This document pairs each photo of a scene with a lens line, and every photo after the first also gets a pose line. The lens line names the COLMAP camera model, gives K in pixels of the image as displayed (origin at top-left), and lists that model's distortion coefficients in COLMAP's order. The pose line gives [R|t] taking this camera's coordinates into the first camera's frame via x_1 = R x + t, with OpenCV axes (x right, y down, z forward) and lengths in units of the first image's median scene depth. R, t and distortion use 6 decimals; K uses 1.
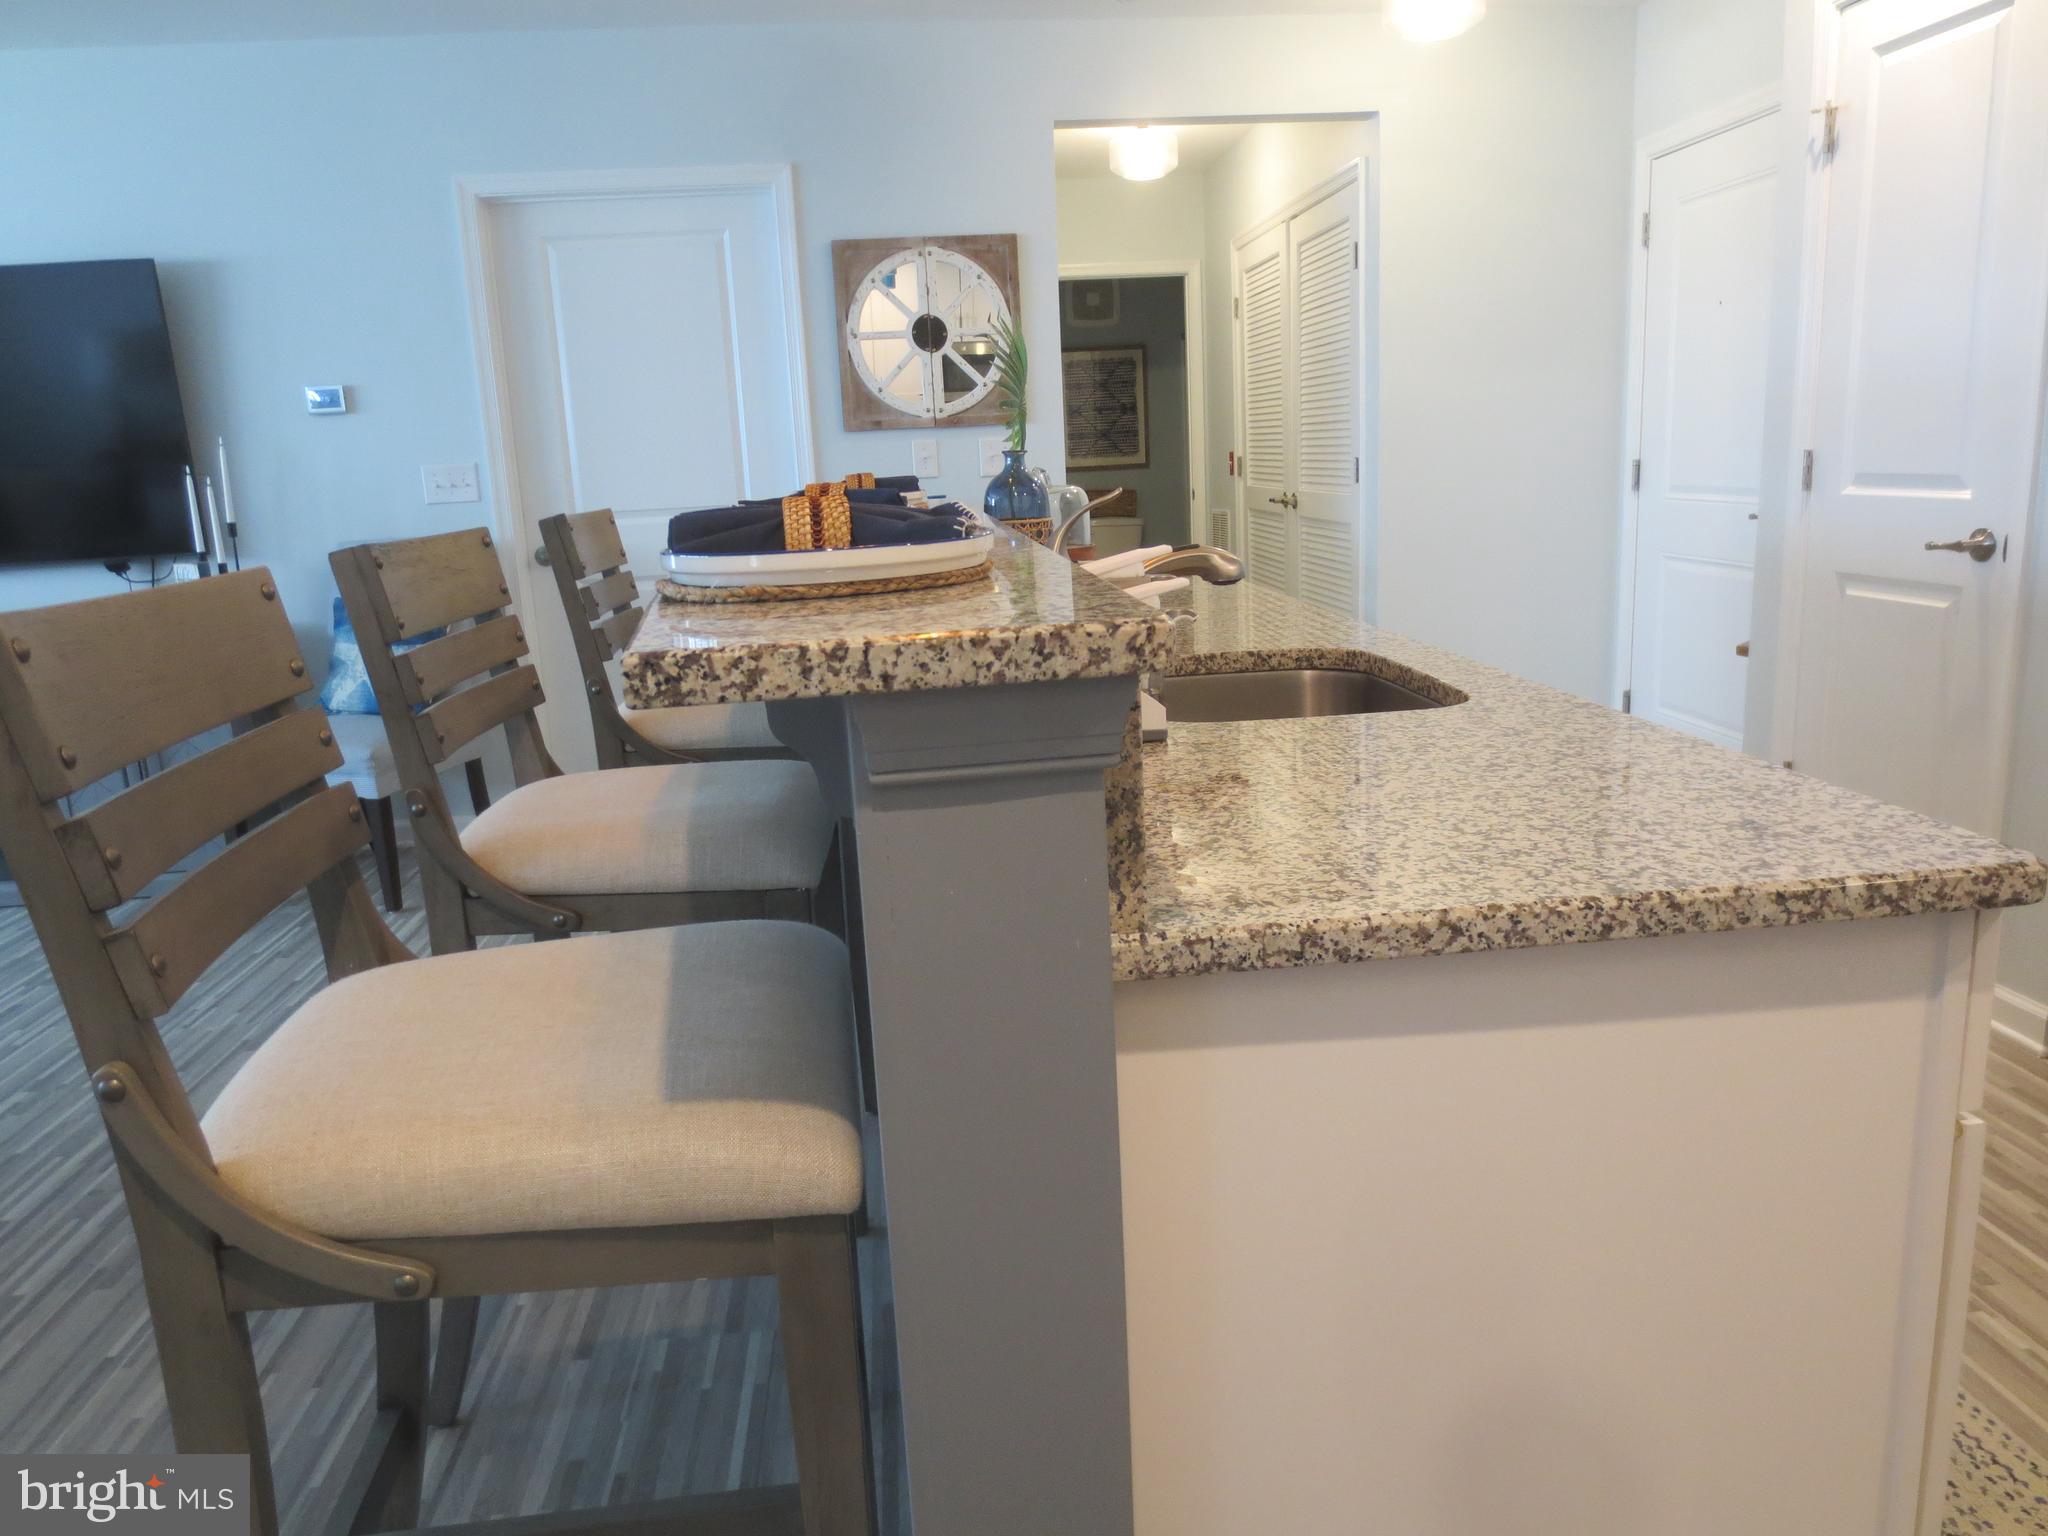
lens RADIAL K [[1482.3, 0, 1027.1], [0, 1482.3, 774.0], [0, 0, 1]] dist [0.002148, -0.003454]
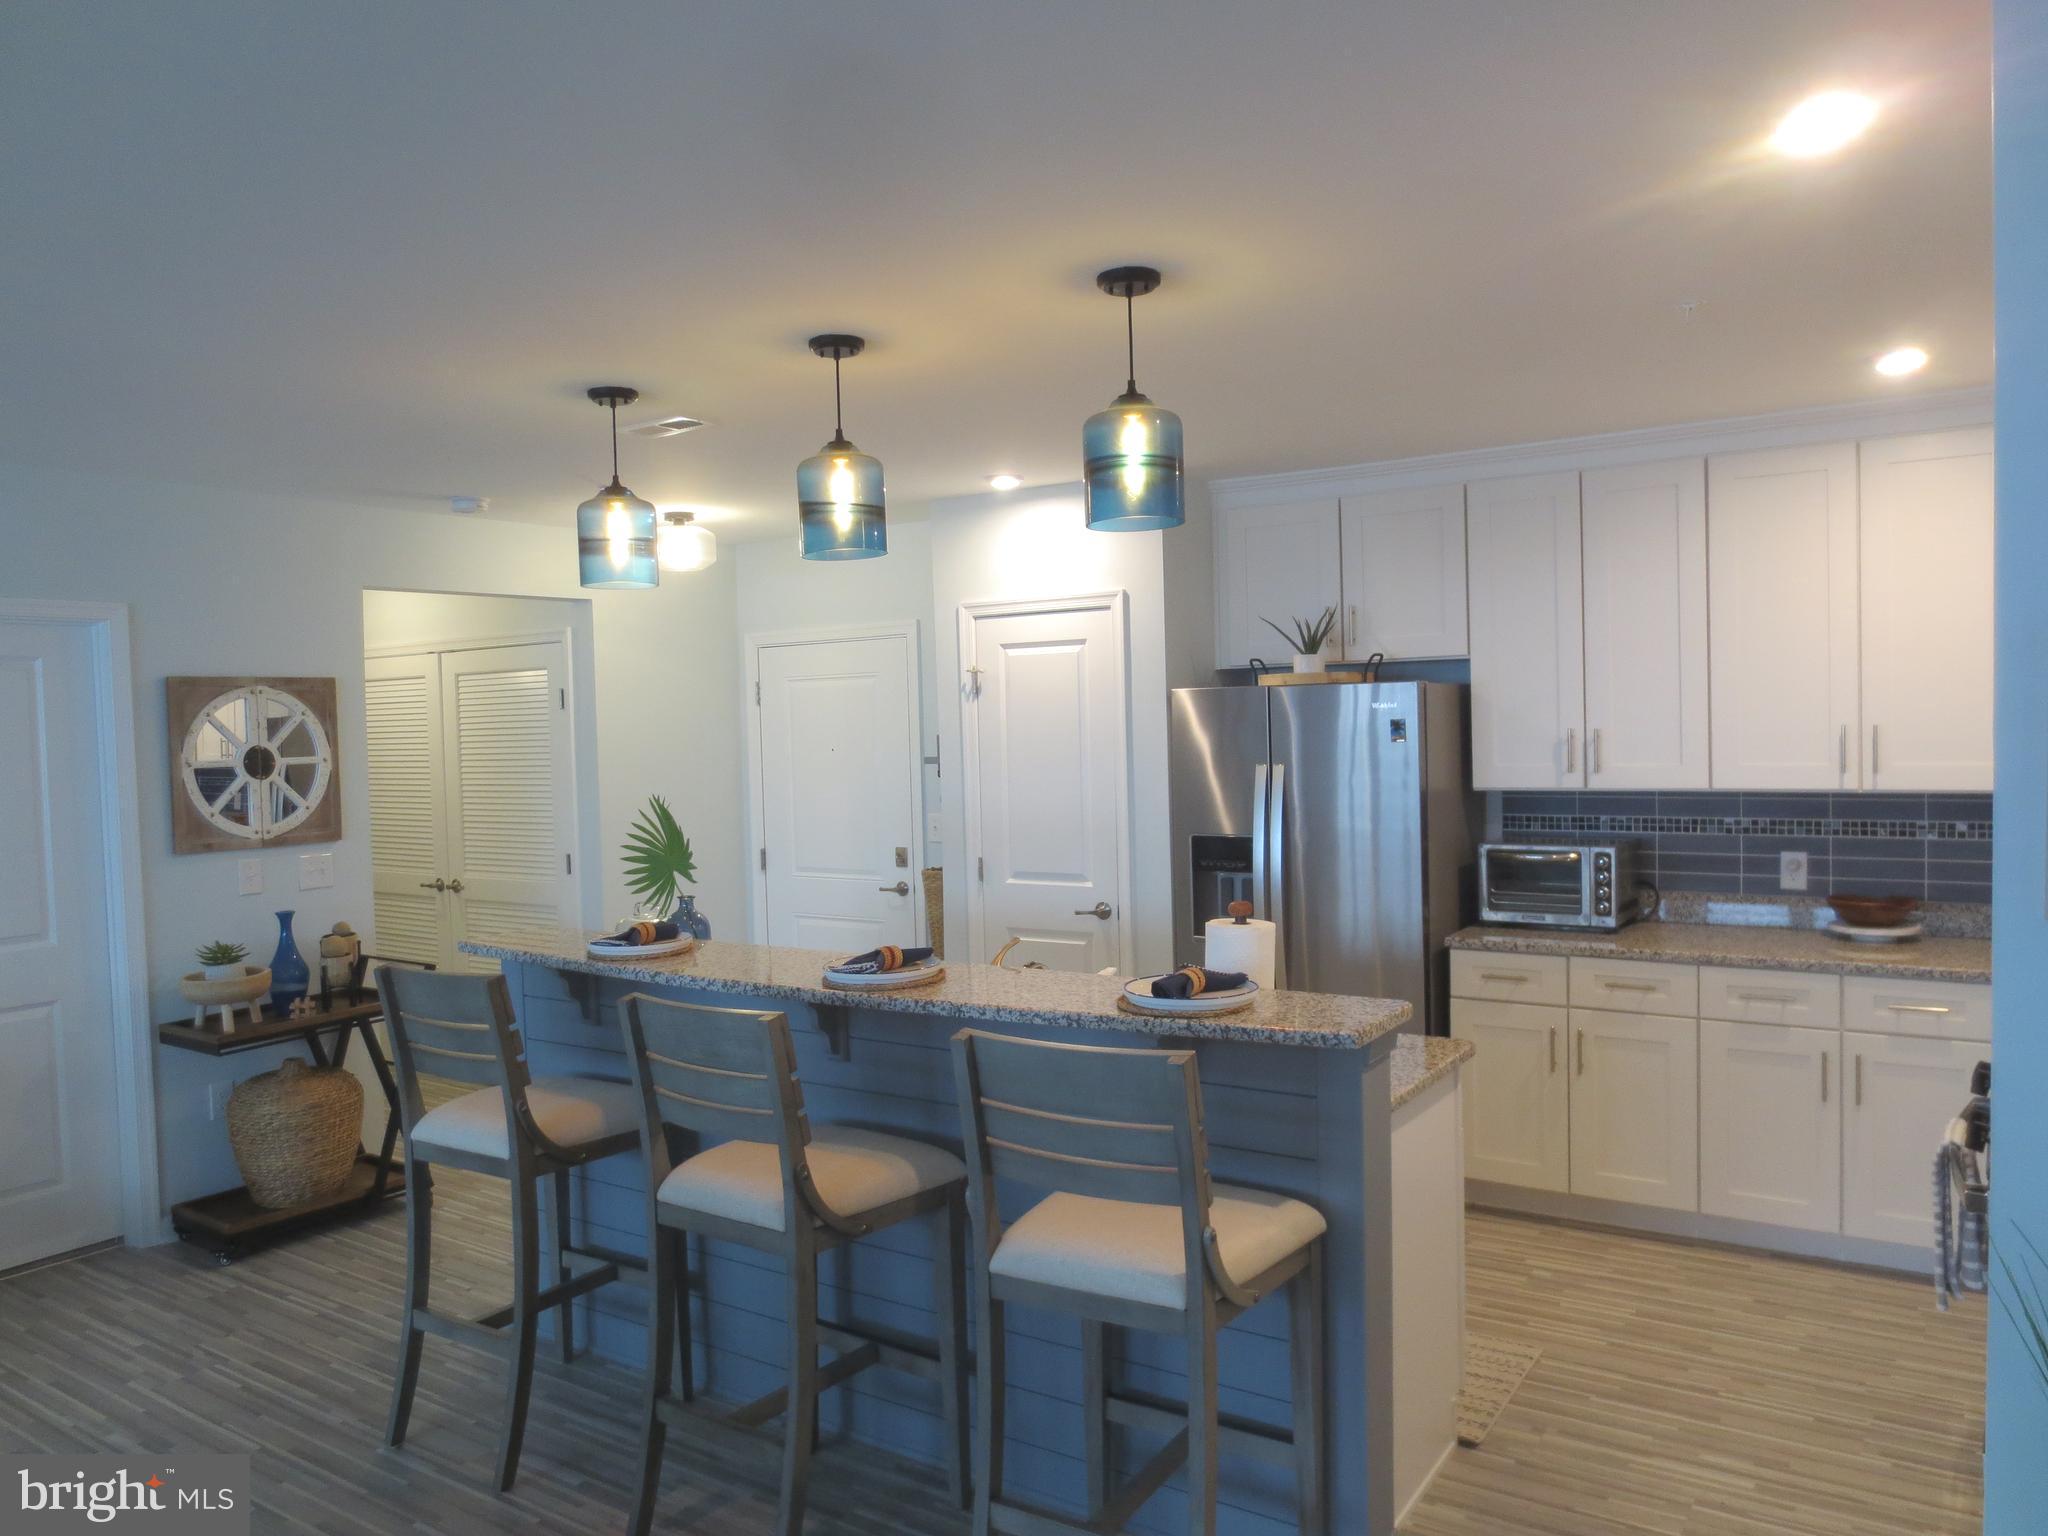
lens RADIAL K [[1482.3, 0, 1019.2], [0, 1482.3, 769.2], [0, 0, 1]] dist [0.002148, -0.003454]
pose [[0.641798, 0.001513, 0.766873, -0.541084], [0.162785, 0.976940, -0.138162, -0.053981], [-0.749398, 0.213507, 0.626752, -0.088888]]
